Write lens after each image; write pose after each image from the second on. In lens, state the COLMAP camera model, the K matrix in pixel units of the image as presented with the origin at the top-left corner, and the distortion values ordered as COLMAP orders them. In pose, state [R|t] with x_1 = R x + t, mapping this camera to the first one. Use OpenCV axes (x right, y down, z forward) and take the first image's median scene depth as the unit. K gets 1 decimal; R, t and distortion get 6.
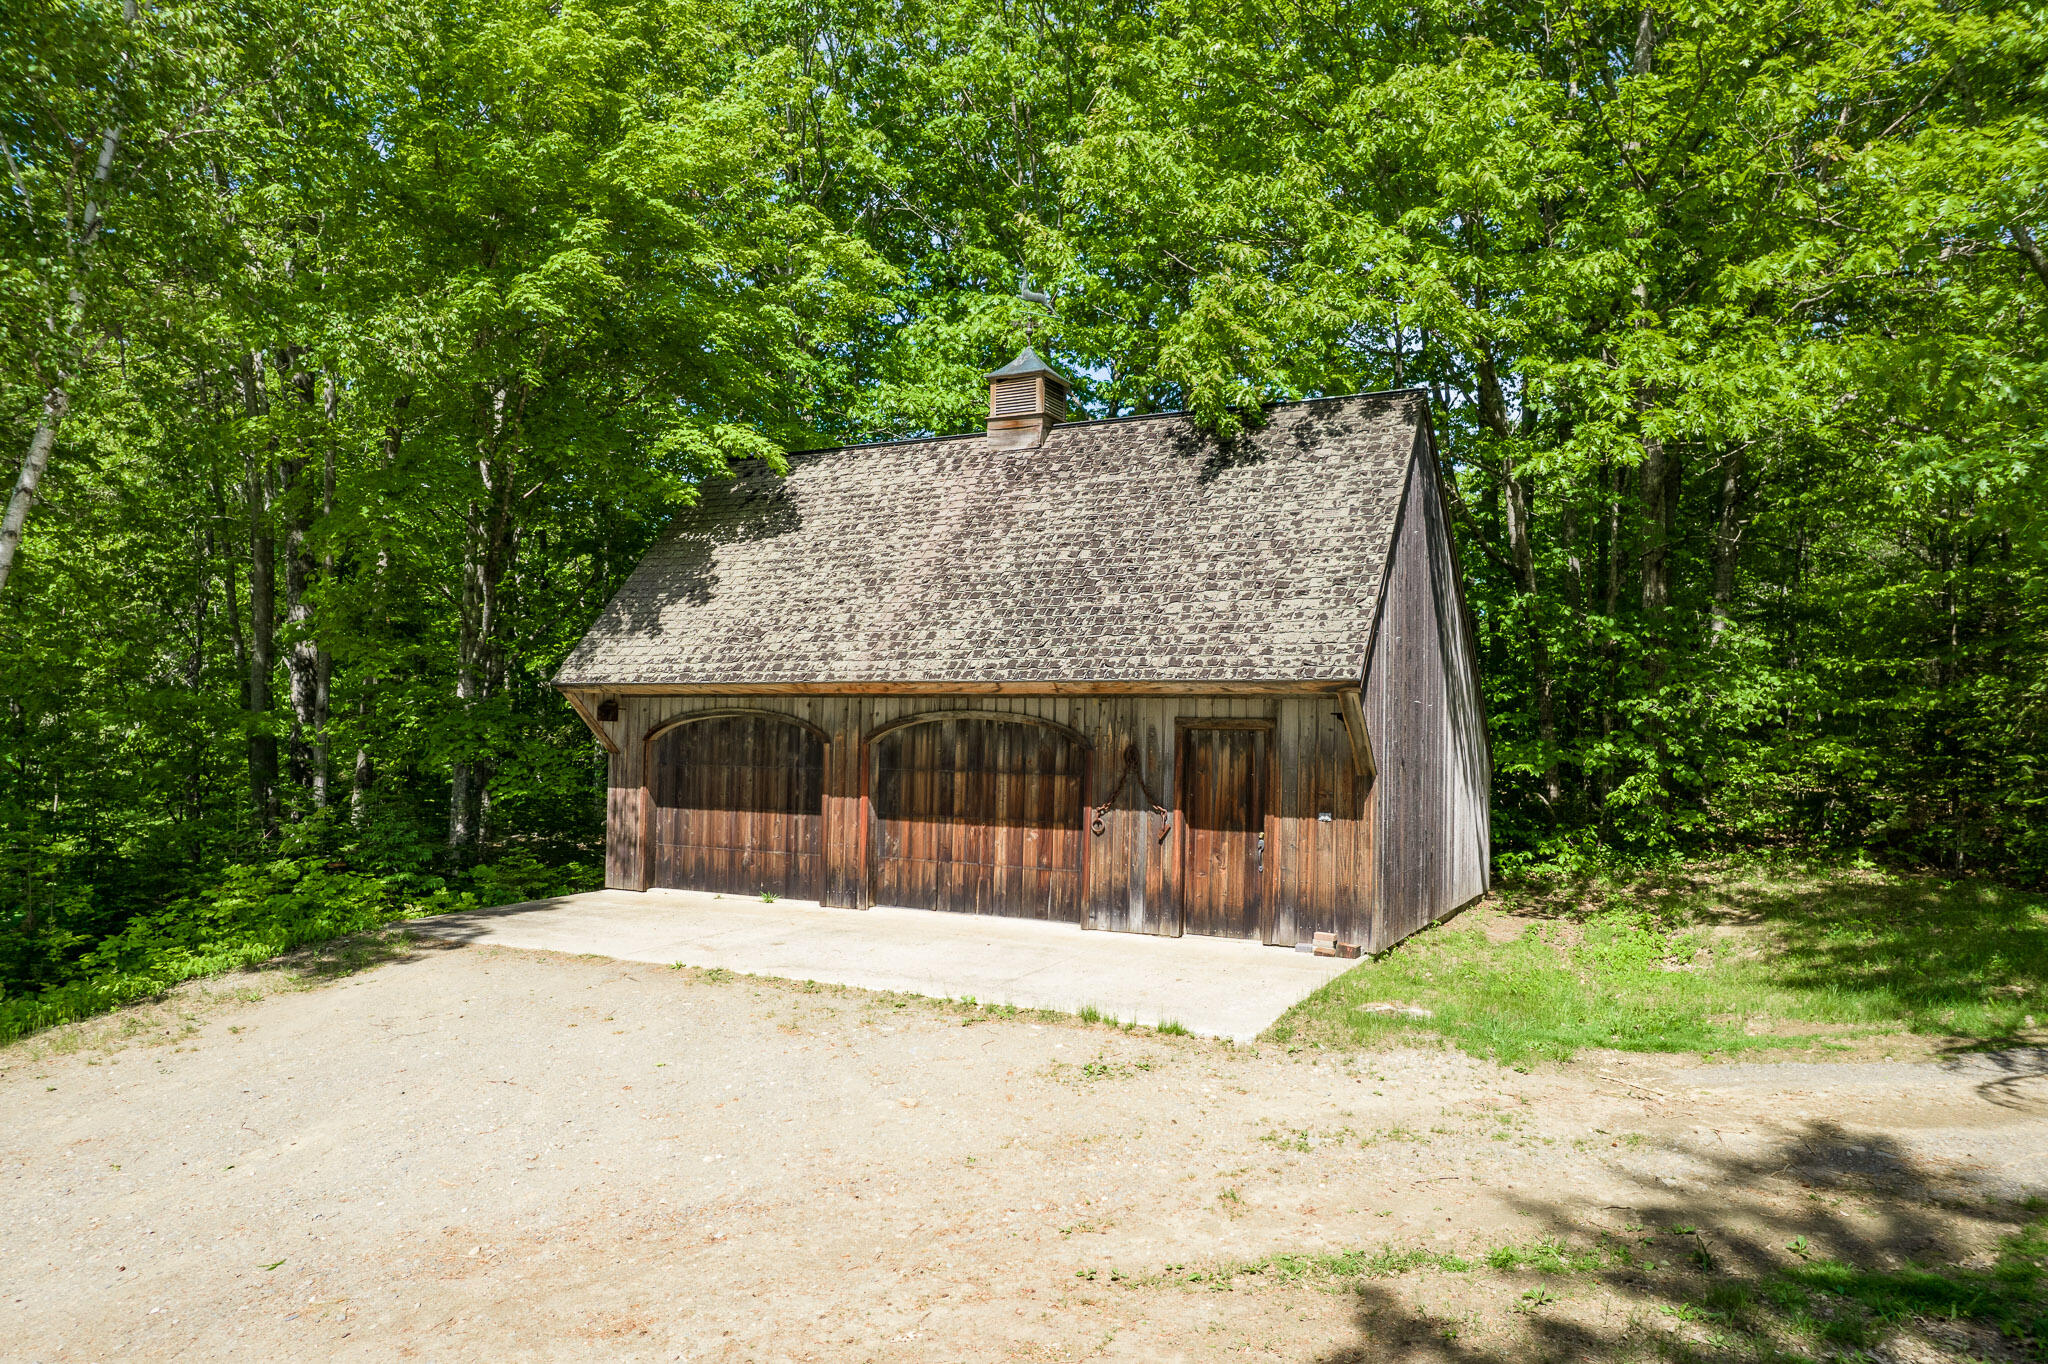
lens RADIAL K [[1361.9, 0, 1024.0], [0, 1361.9, 682.0], [0, 0, 1]] dist [-0.076769, 0.066652]
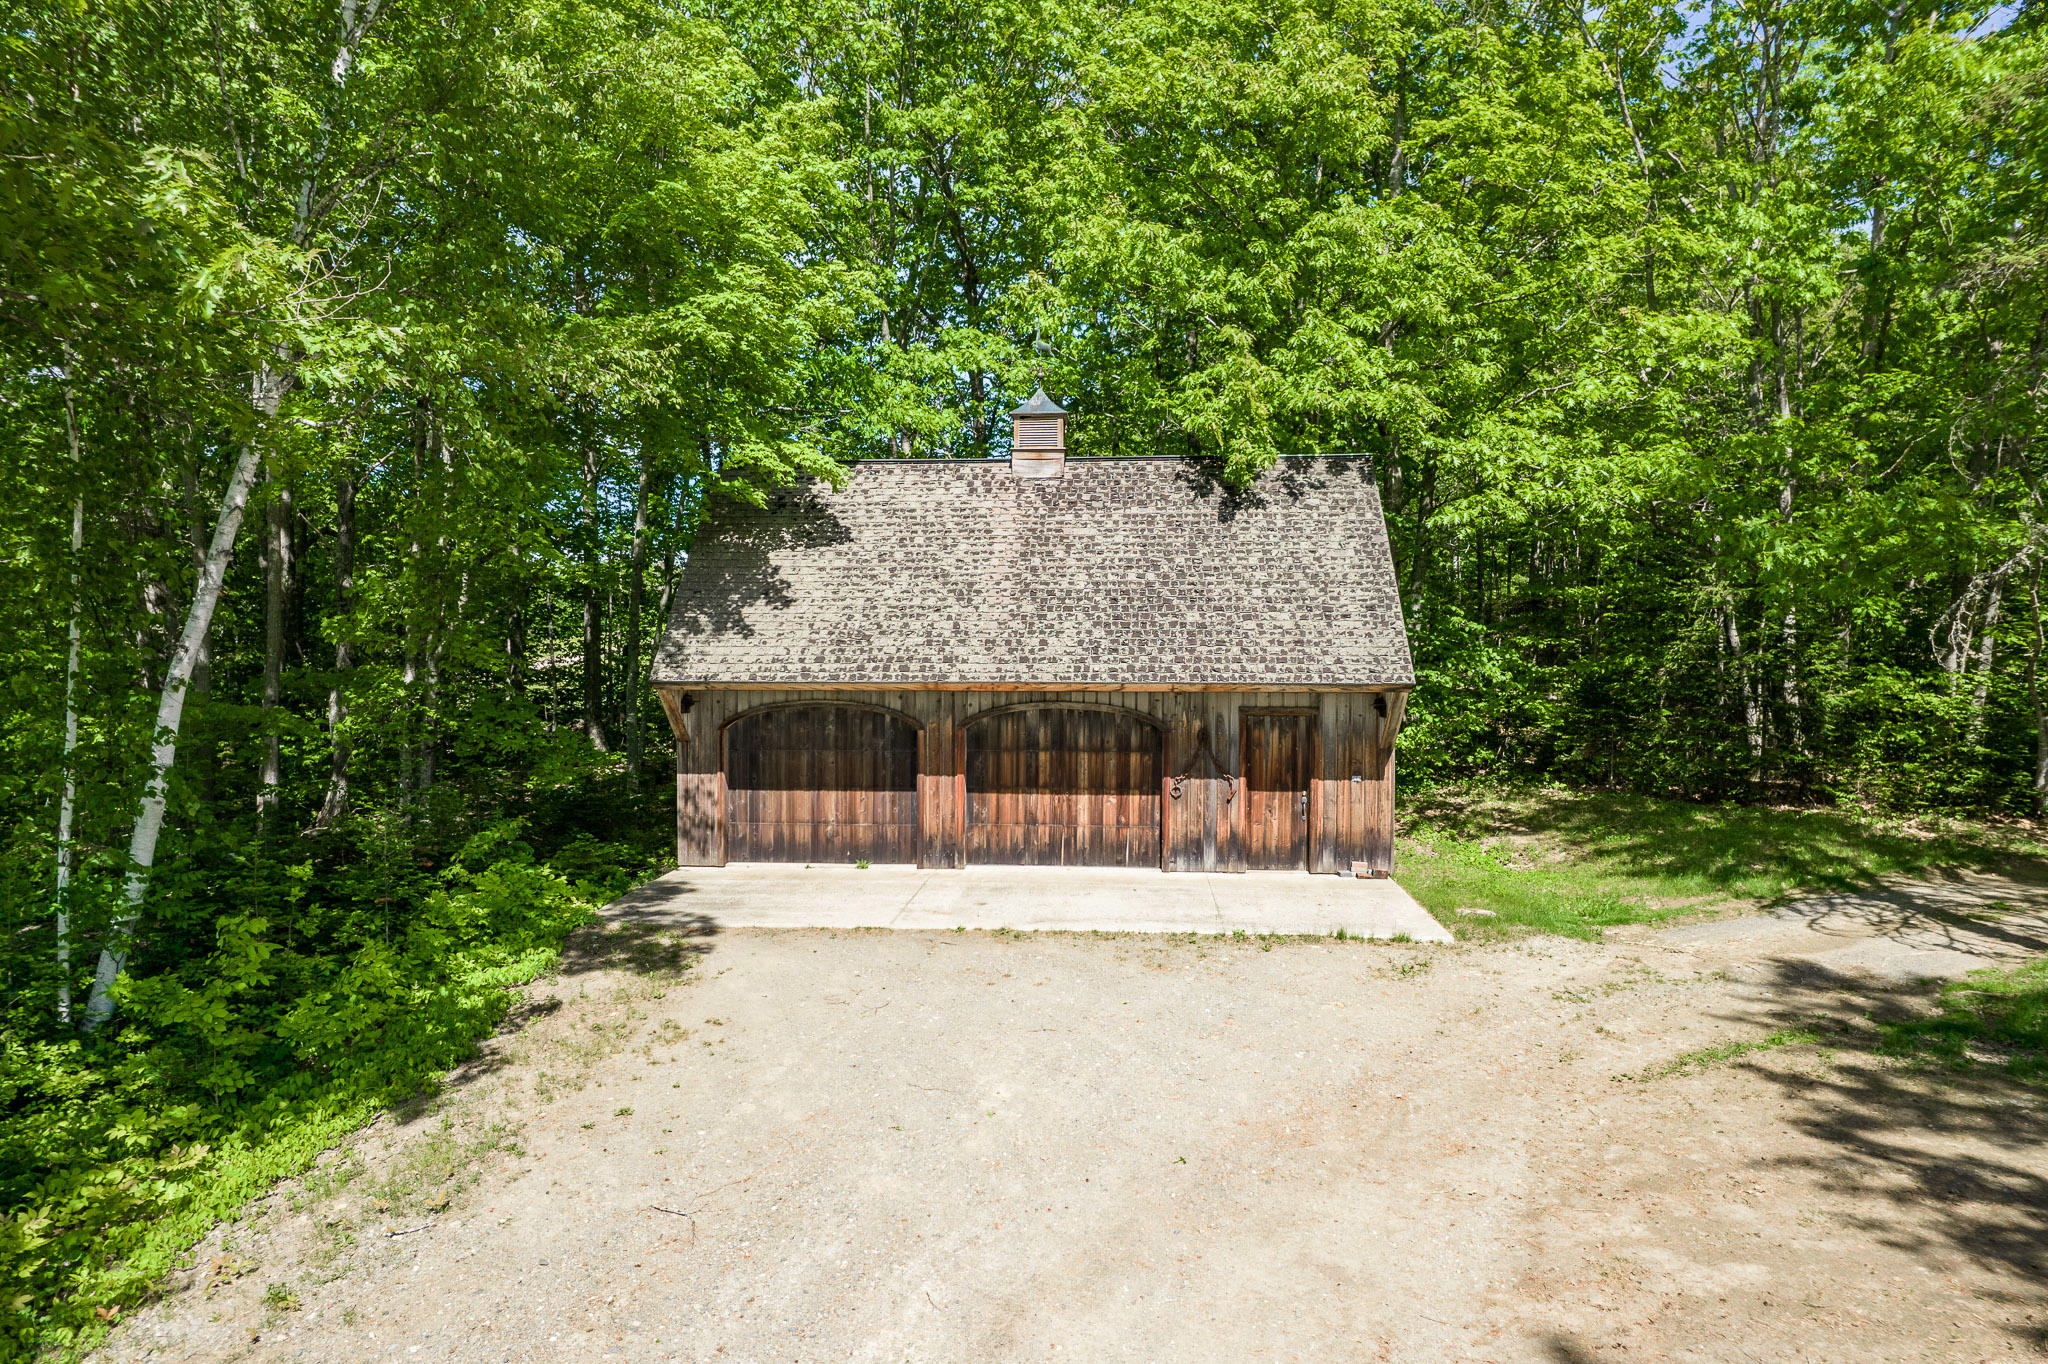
lens RADIAL K [[1327.0, 0, 1024.0], [0, 1327.0, 682.0], [0, 0, 1]] dist [-0.052790, 0.003111]
pose [[0.920534, -0.019738, 0.390163, -0.543894], [-0.003003, 0.998336, 0.057590, -0.066743], [-0.390650, -0.054185, 0.918943, -0.087280]]
